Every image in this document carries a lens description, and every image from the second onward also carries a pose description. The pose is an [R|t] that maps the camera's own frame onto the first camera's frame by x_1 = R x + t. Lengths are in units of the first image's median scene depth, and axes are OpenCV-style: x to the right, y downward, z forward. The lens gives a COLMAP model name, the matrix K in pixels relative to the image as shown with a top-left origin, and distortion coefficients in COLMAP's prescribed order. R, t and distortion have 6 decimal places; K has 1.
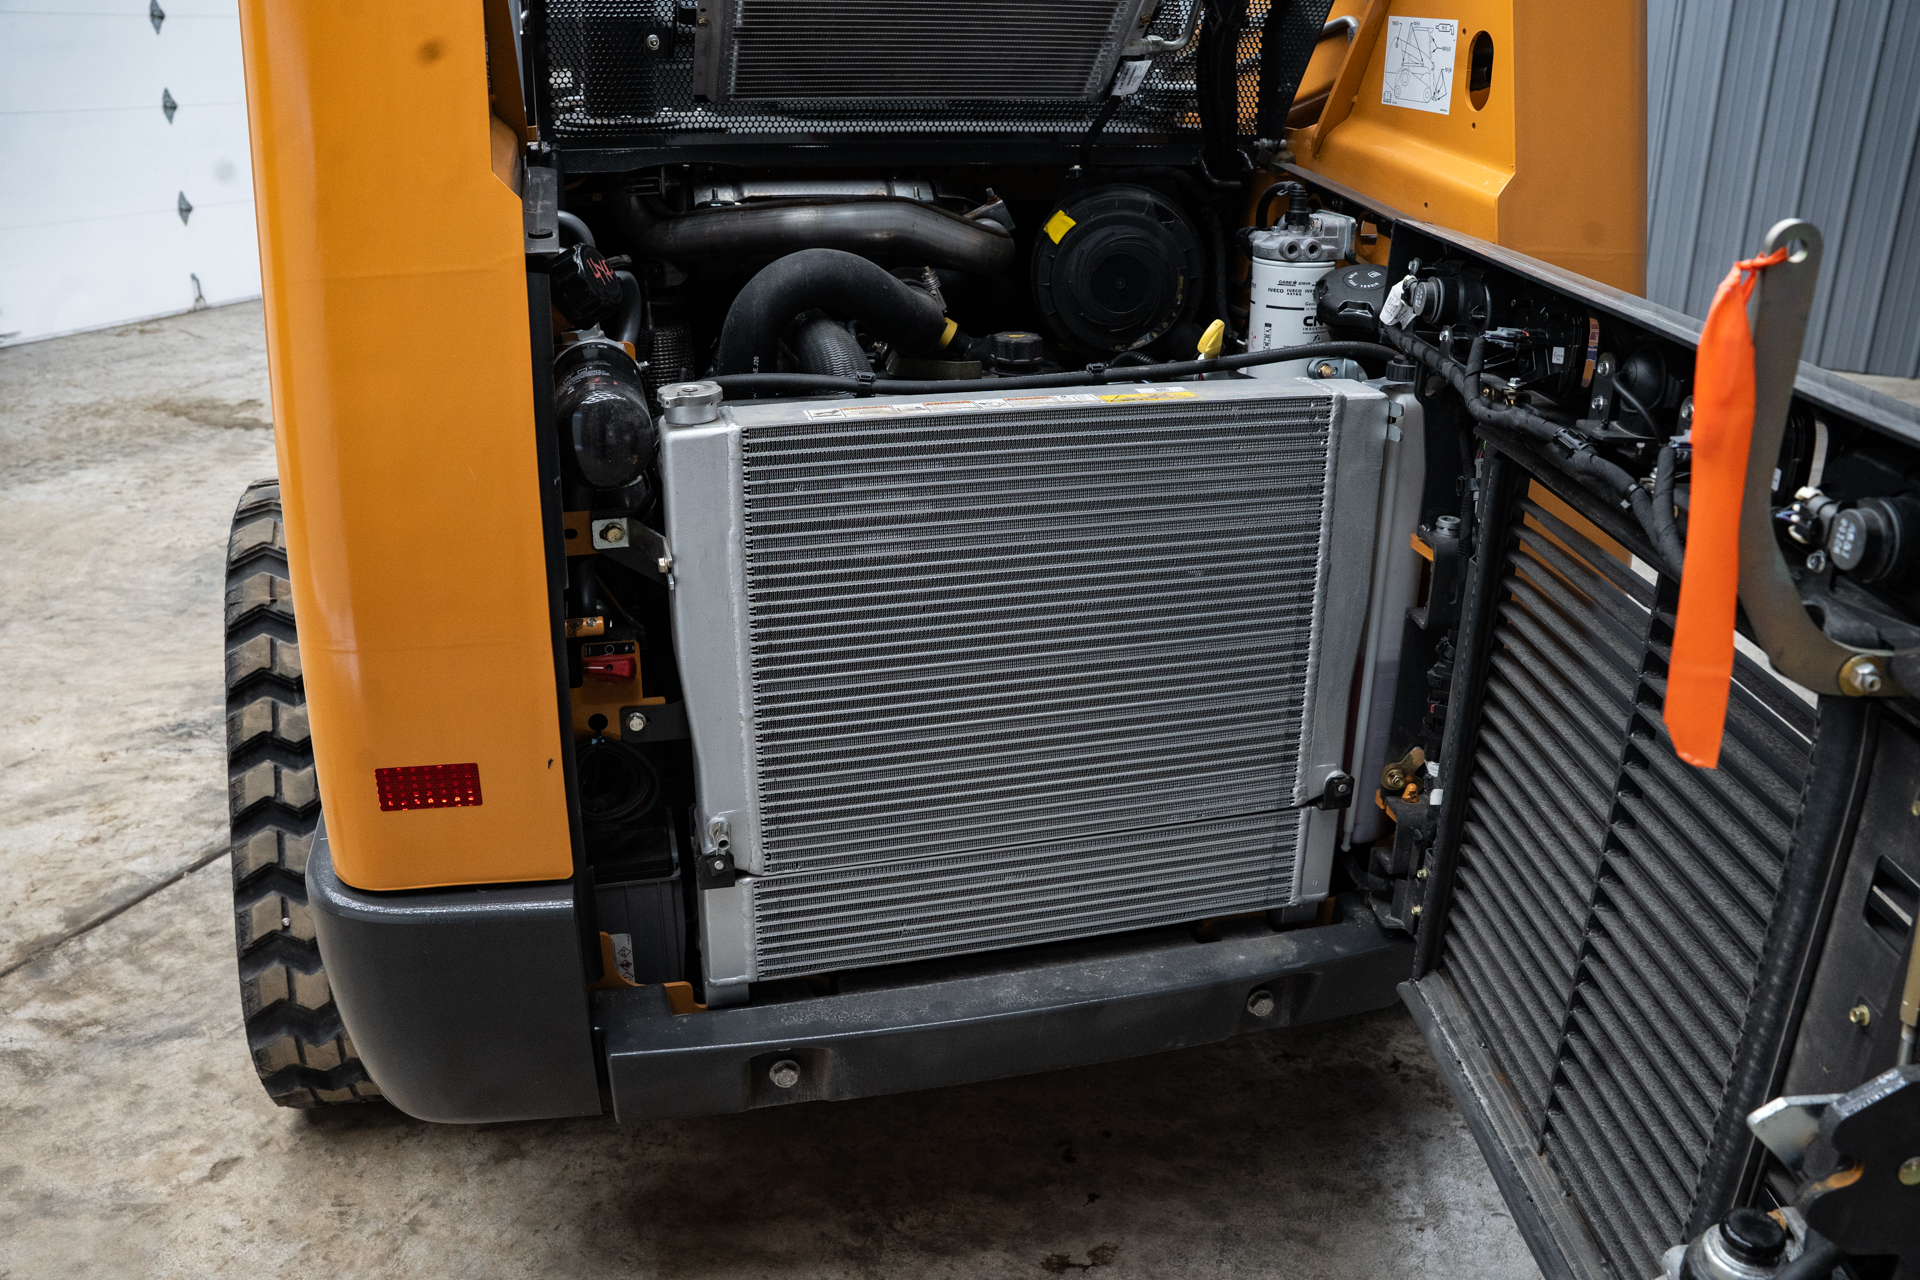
lens RADIAL K [[1457.8, 0, 960.0], [0, 1457.8, 640.0], [0, 0, 1]] dist [-0.186439, 0.111953]
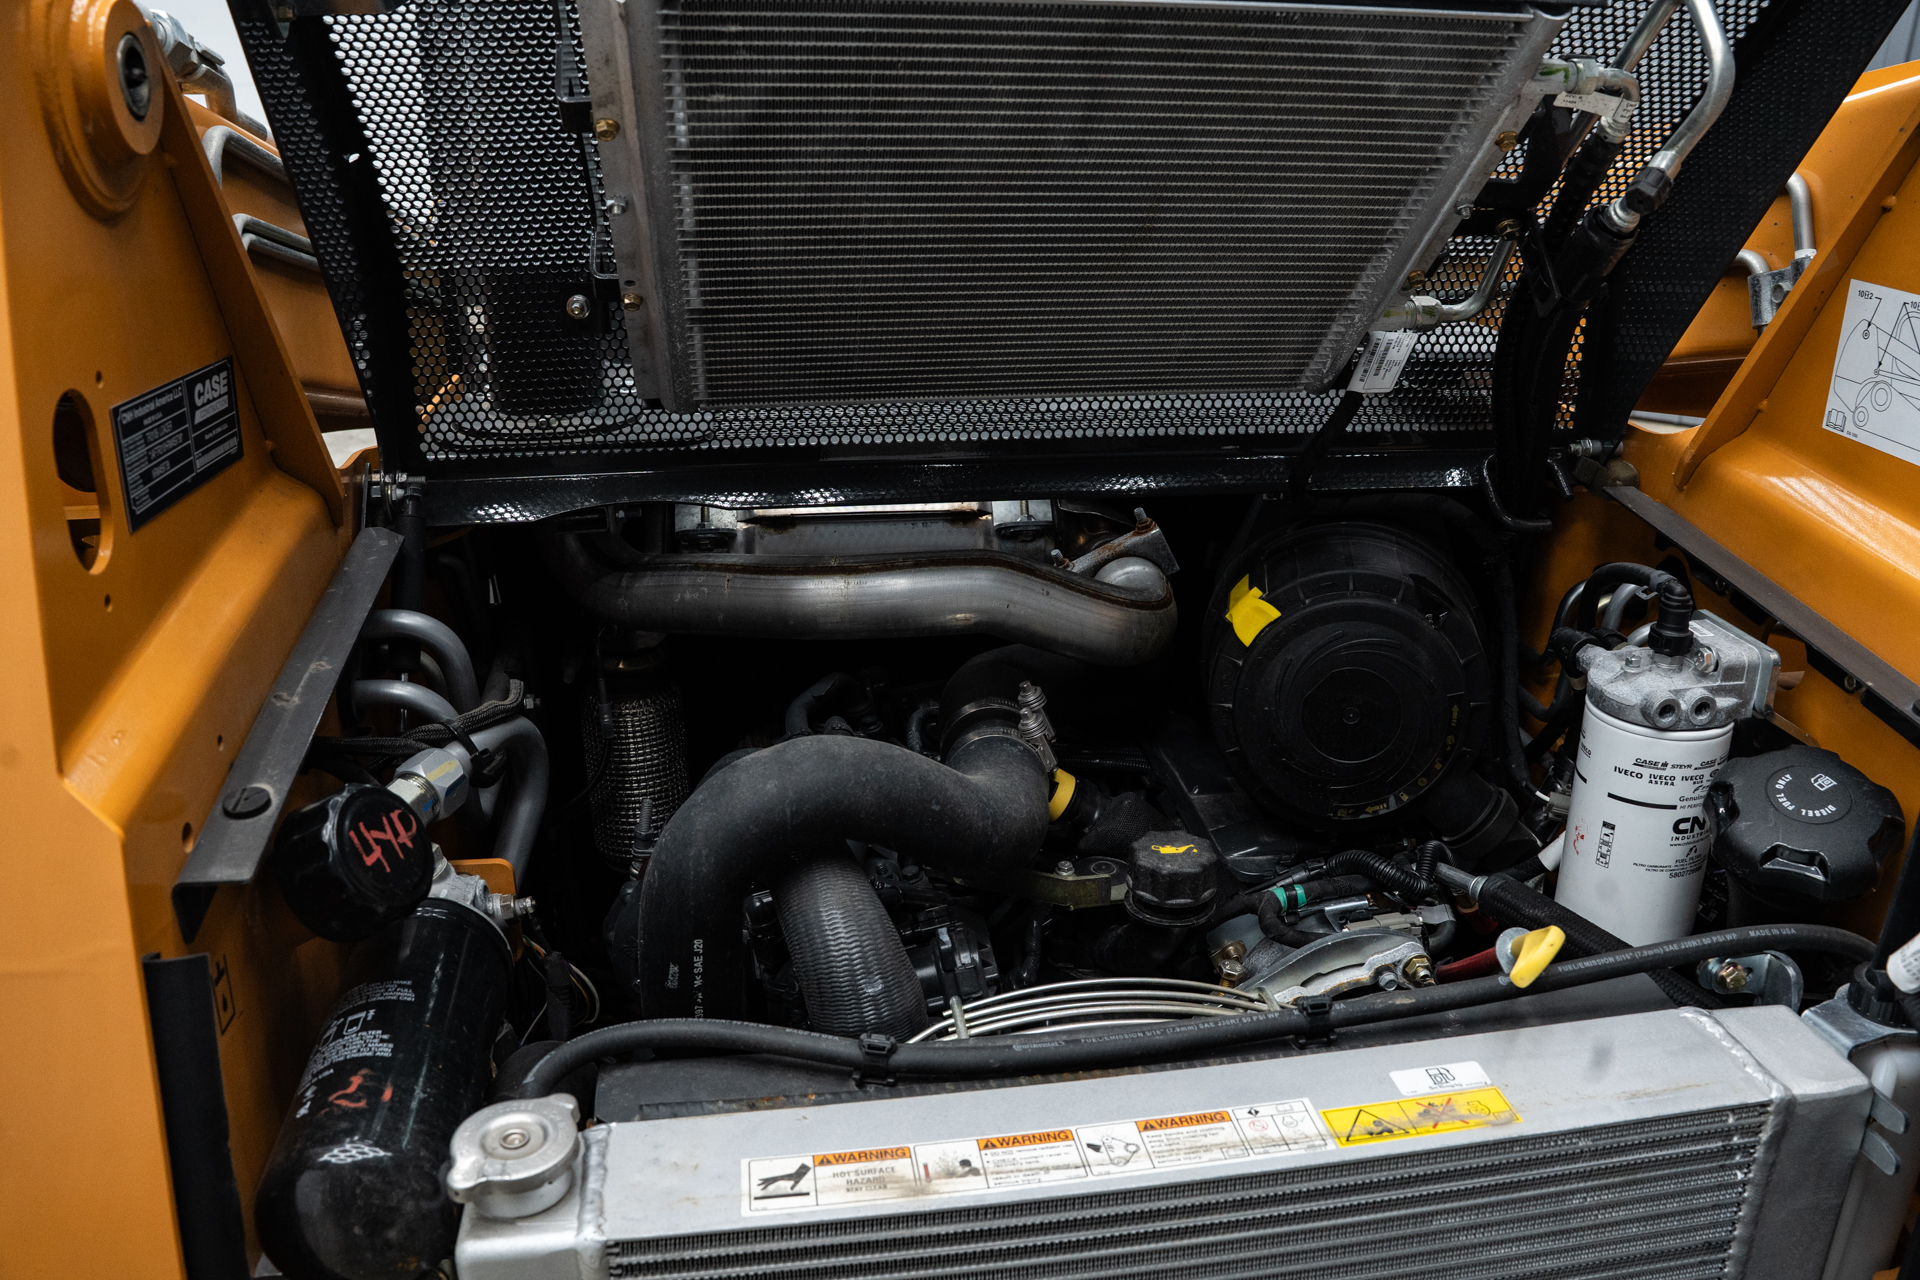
lens RADIAL K [[1457.8, 0, 960.0], [0, 1457.8, 640.0], [0, 0, 1]] dist [-0.186439, 0.111953]
pose [[0.993695, 0.030471, -0.107896, 0.014490], [-0.032887, 0.999245, -0.020680, -0.272974], [0.107184, 0.024098, 0.993947, 0.408442]]
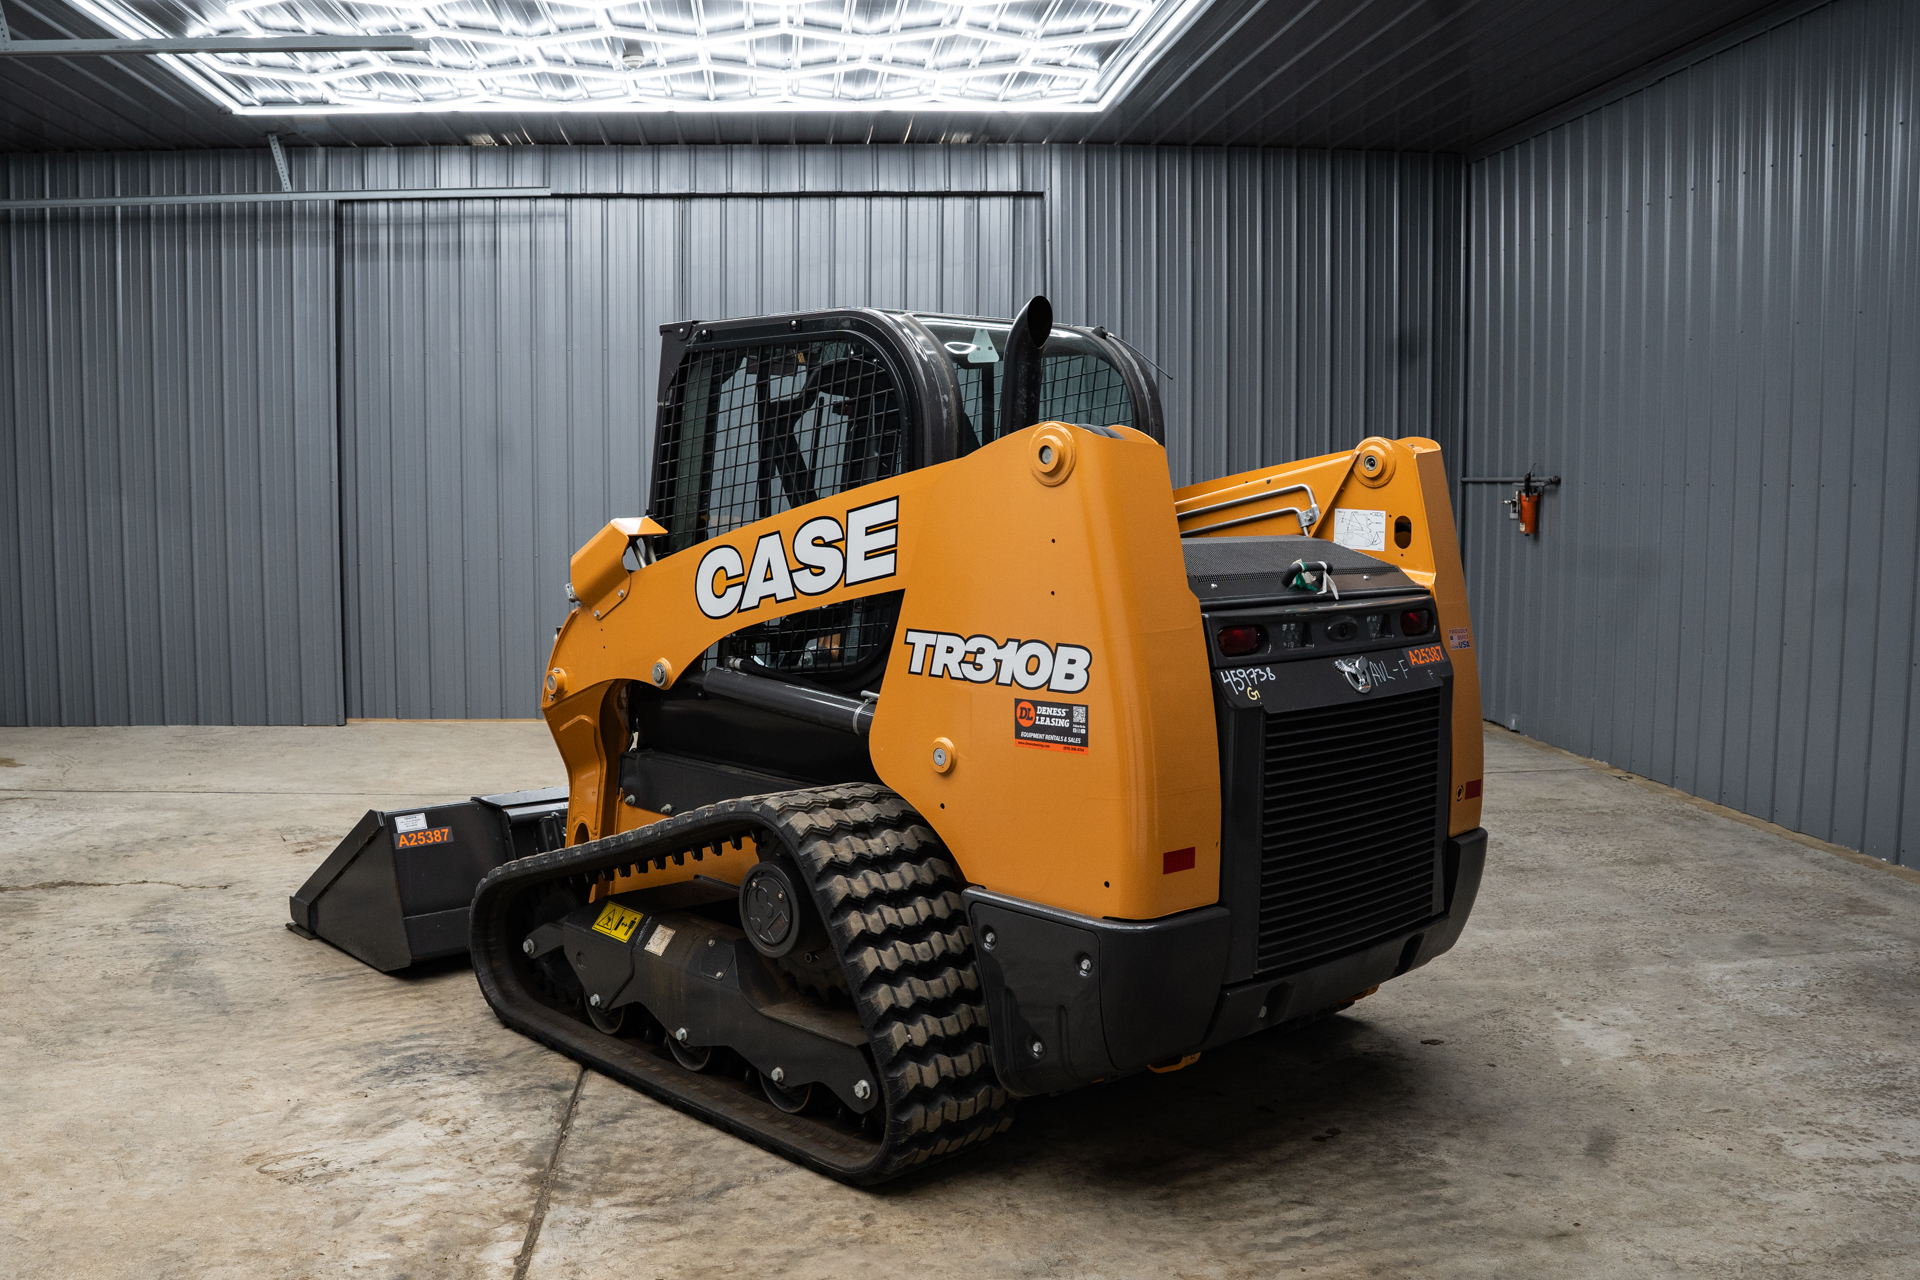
lens RADIAL K [[1457.8, 0, 960.0], [0, 1457.8, 640.0], [0, 0, 1]] dist [-0.186439, 0.111953]
pose [[0.901679, -0.072653, 0.426258, -1.213241], [0.191086, 0.951254, -0.242077, 0.192715], [-0.387892, 0.299728, 0.871610, -0.704132]]
